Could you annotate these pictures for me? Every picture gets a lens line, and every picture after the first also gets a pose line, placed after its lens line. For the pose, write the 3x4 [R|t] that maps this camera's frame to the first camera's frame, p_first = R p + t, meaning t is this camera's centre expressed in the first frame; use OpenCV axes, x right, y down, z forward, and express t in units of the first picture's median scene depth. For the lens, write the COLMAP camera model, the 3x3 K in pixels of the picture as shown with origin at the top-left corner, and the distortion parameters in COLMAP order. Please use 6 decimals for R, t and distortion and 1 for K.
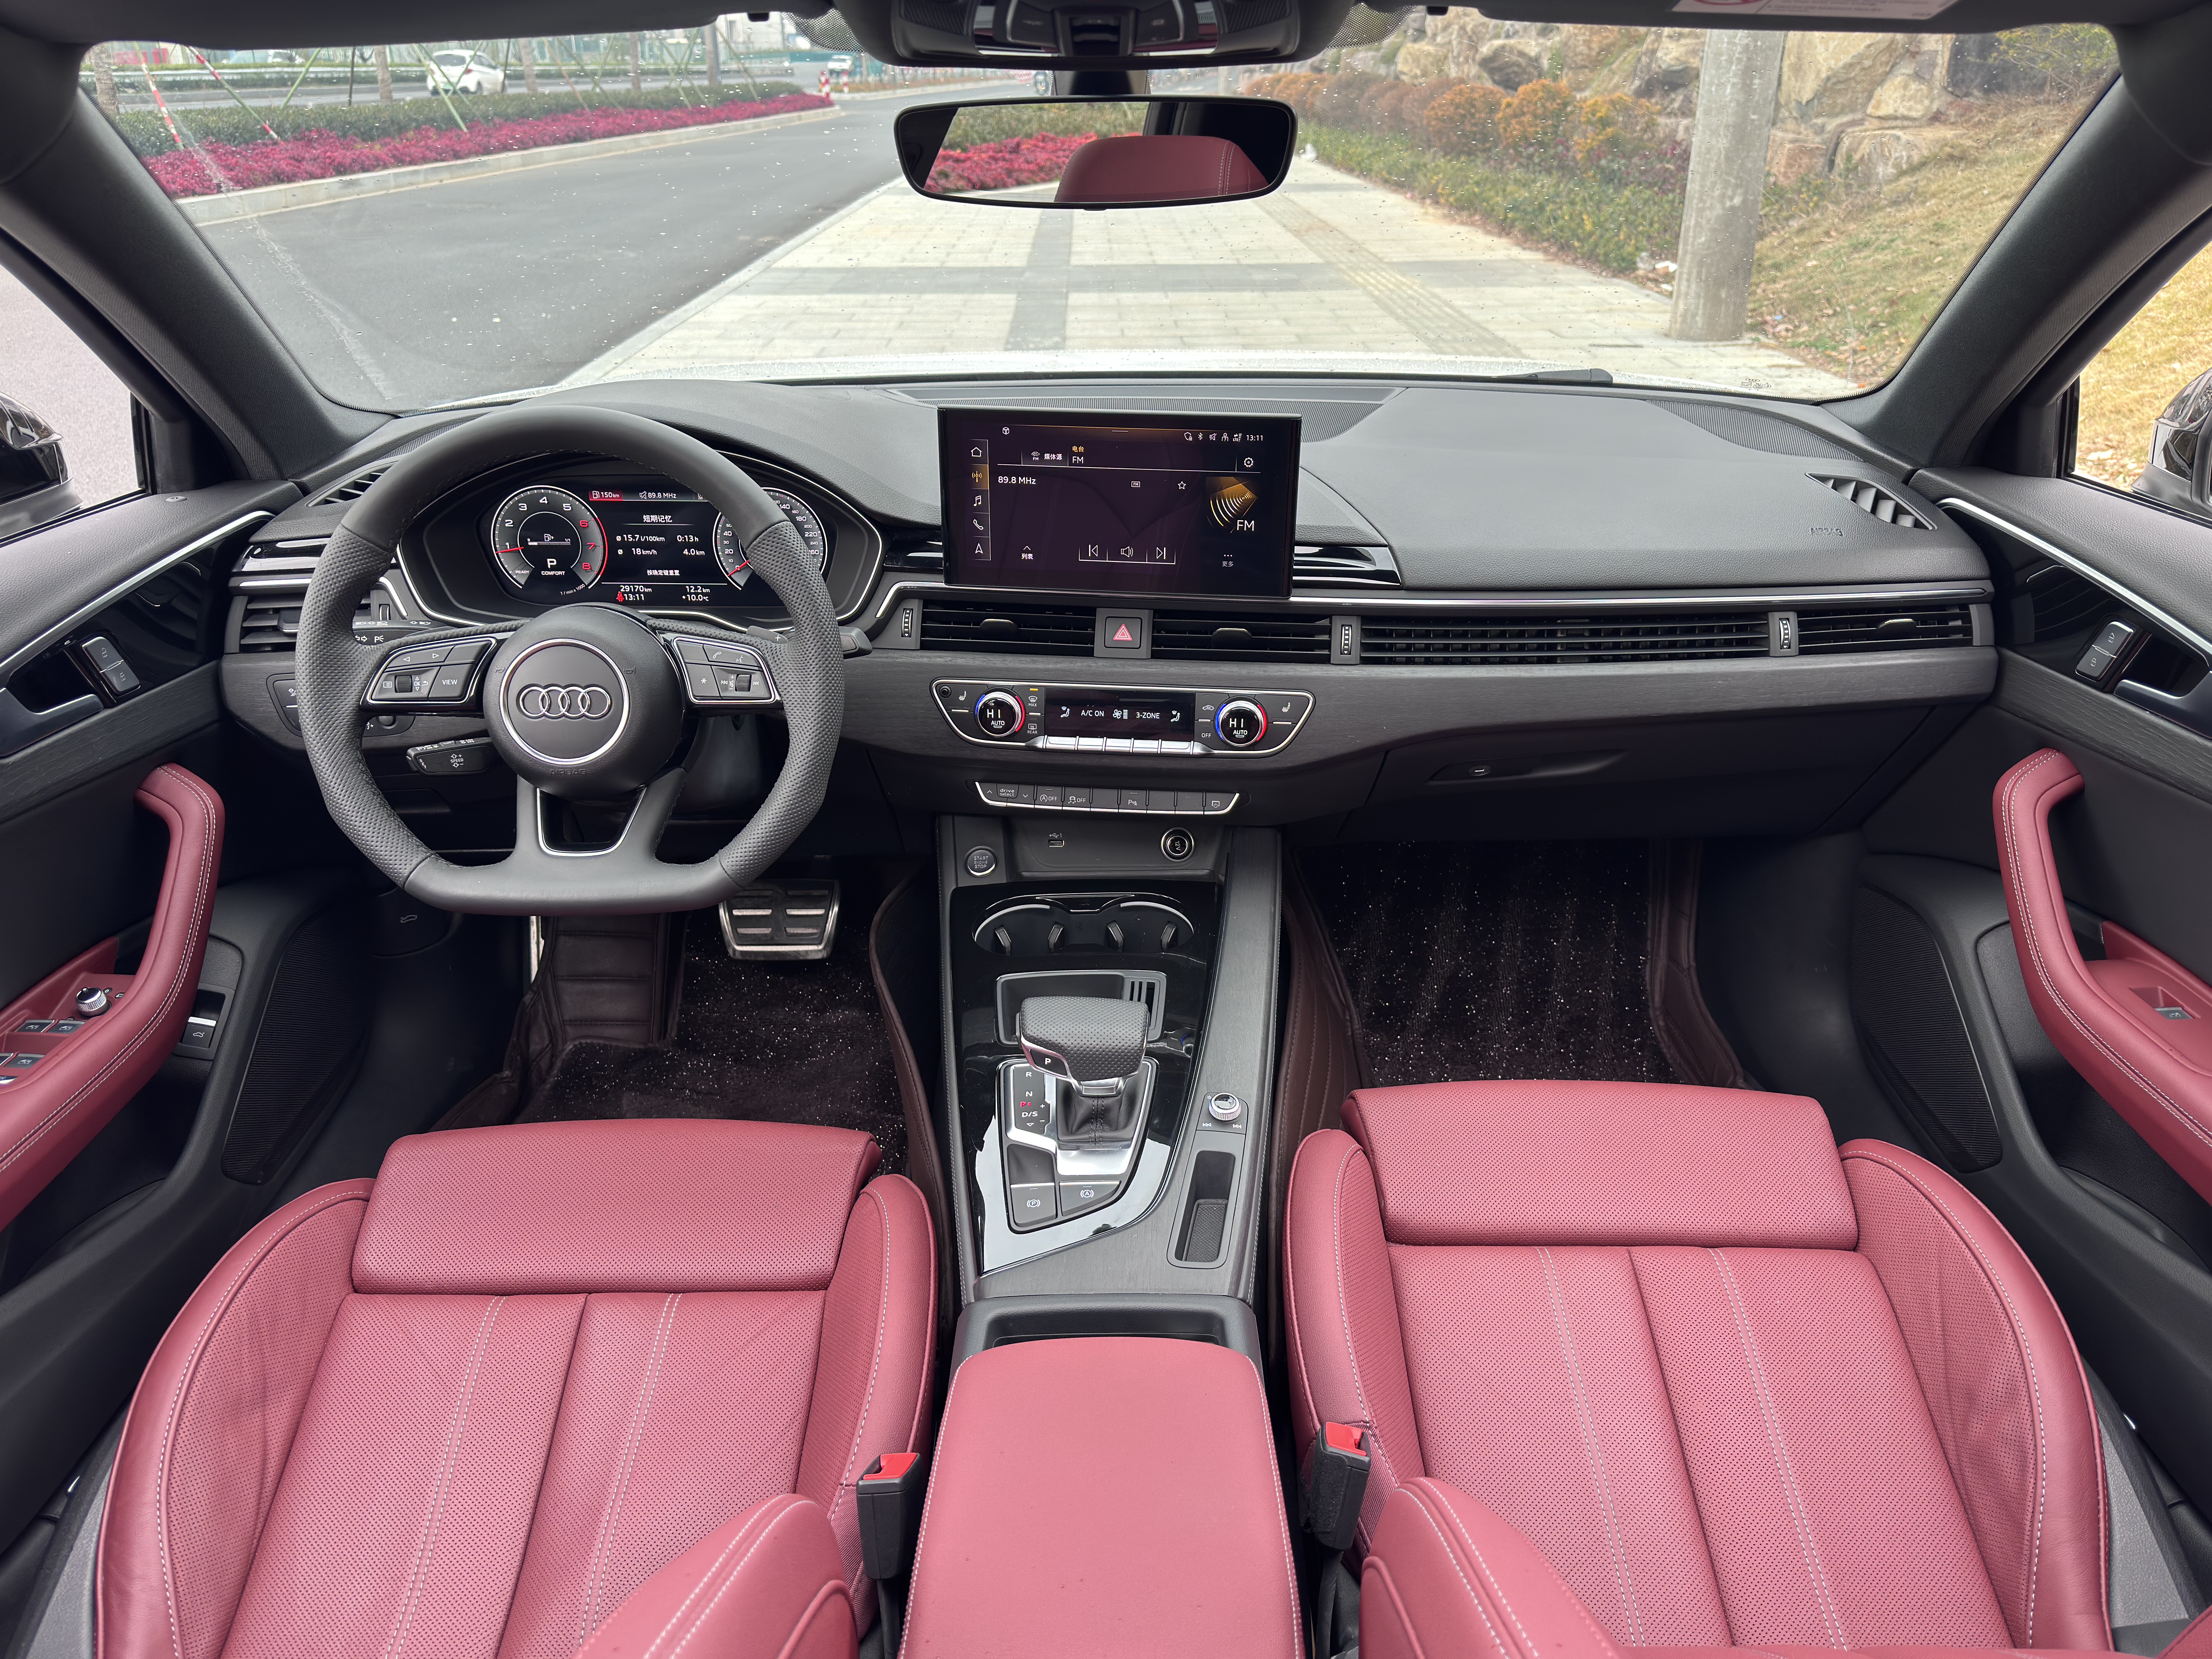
lens RADIAL K [[1668.8, 0, 1106.7], [0, 1668.8, 839.9], [0, 0, 1]] dist [-0.002336, 0.003056]
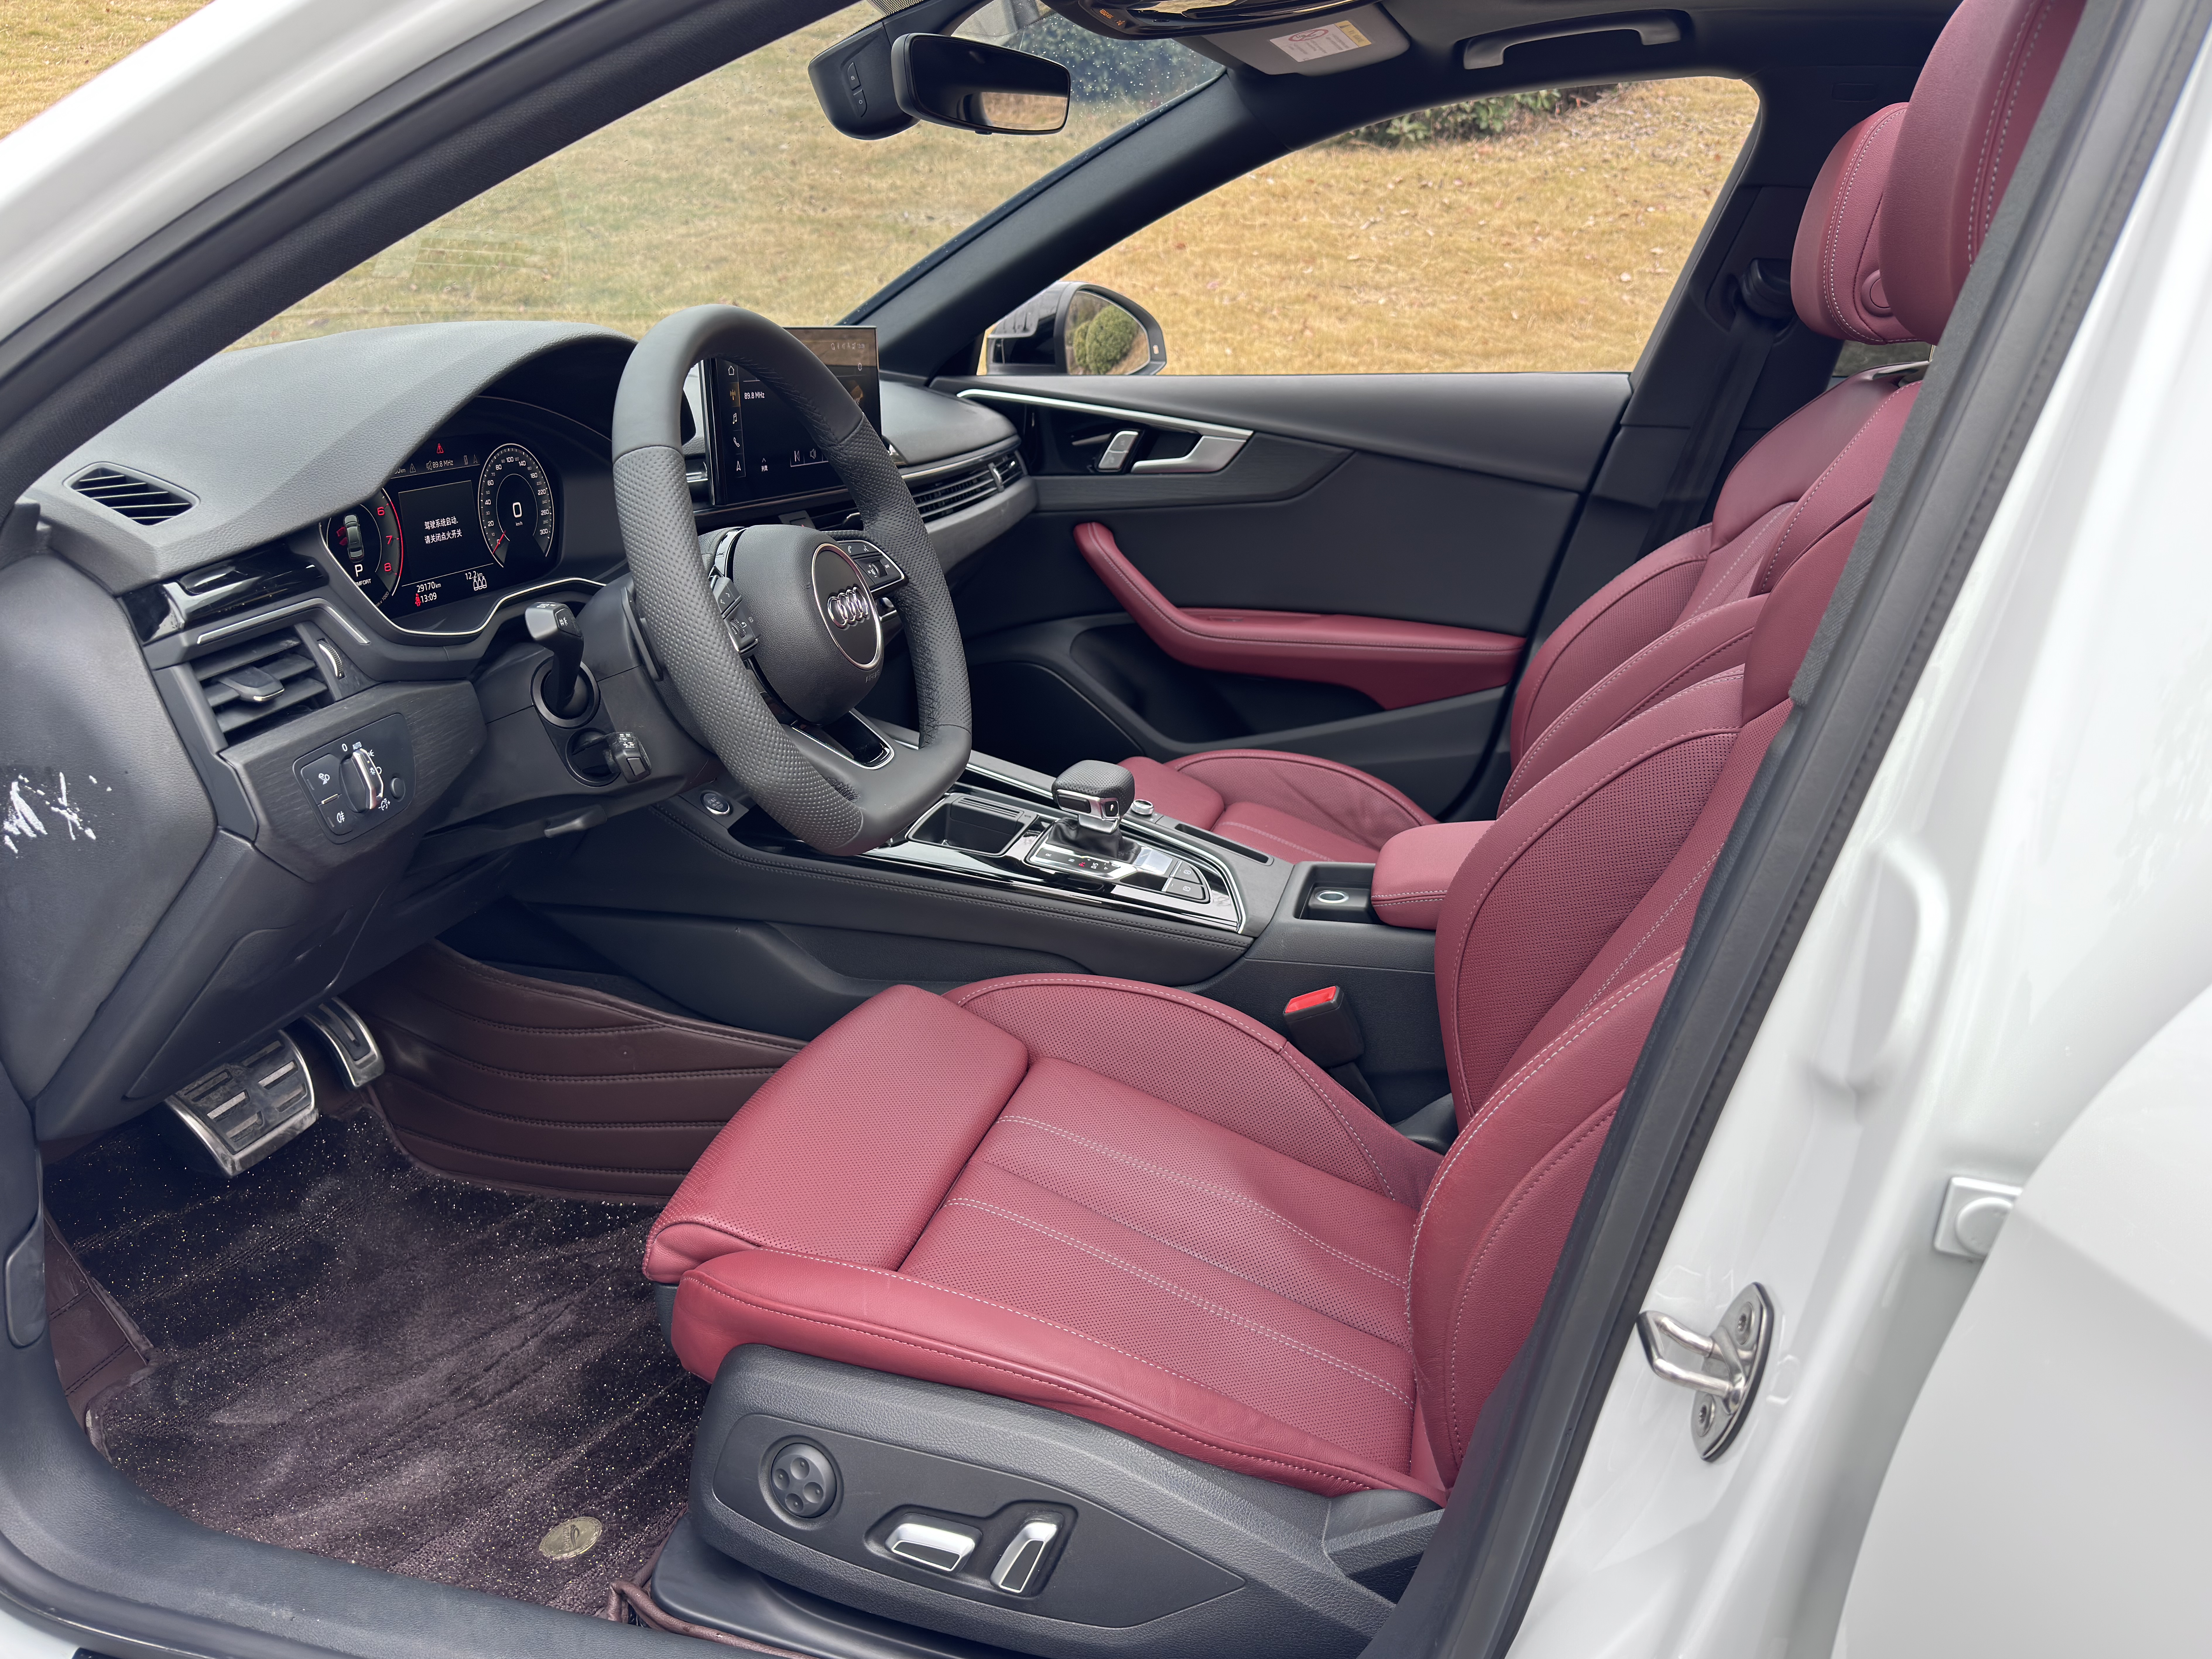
lens RADIAL K [[1668.8, 0, 1113.2], [0, 1668.8, 839.2], [0, 0, 1]] dist [-0.002336, 0.003056]
pose [[0.249434, -0.295197, 0.922302, -0.950514], [0.378416, 0.906392, 0.187763, -0.065950], [-0.891394, 0.302180, 0.337792, 0.473756]]
